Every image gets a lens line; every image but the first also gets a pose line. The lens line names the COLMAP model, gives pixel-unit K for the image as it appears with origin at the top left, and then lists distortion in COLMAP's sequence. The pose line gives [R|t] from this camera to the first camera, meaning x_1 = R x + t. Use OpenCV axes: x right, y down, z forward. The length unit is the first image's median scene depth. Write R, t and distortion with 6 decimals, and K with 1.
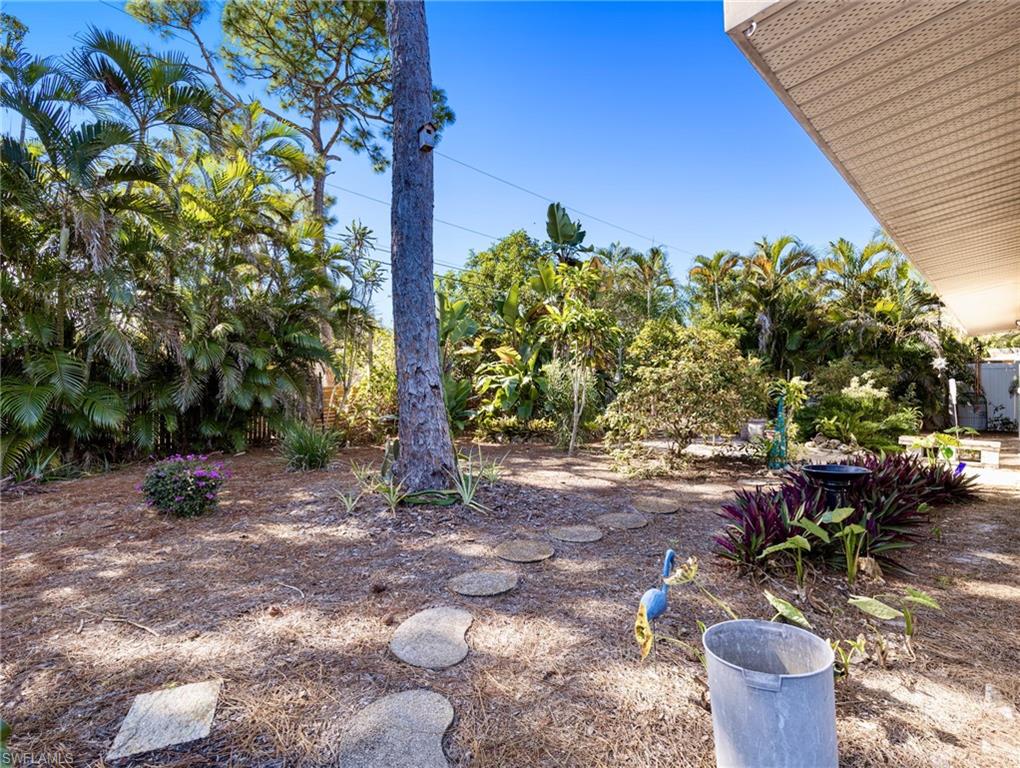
lens RADIAL K [[515.5, 0, 512.5], [0, 515.5, 381.7], [0, 0, 1]] dist [0.006834, -0.000876]
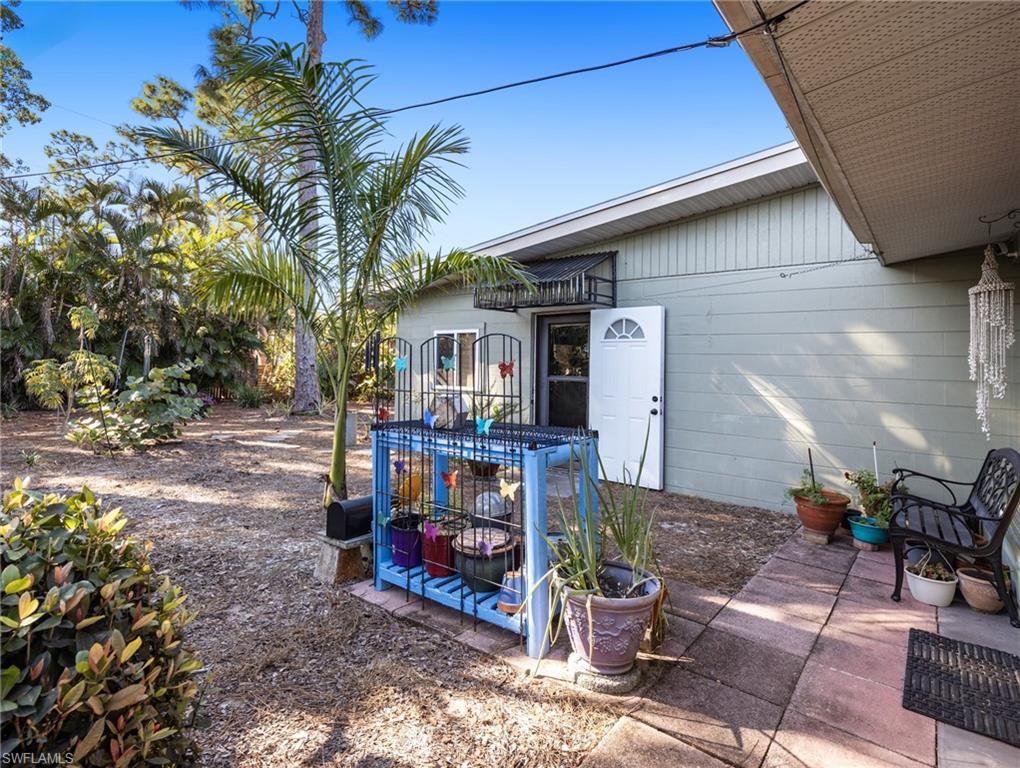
lens RADIAL K [[531.0, 0, 510.8], [0, 531.0, 347.6], [0, 0, 1]] dist [0.001604, -0.000147]
pose [[0.995331, 0.029200, 0.092002, 0.221623], [-0.025770, 0.998936, -0.038252, -0.000870], [-0.093021, 0.035702, 0.995024, -0.612341]]
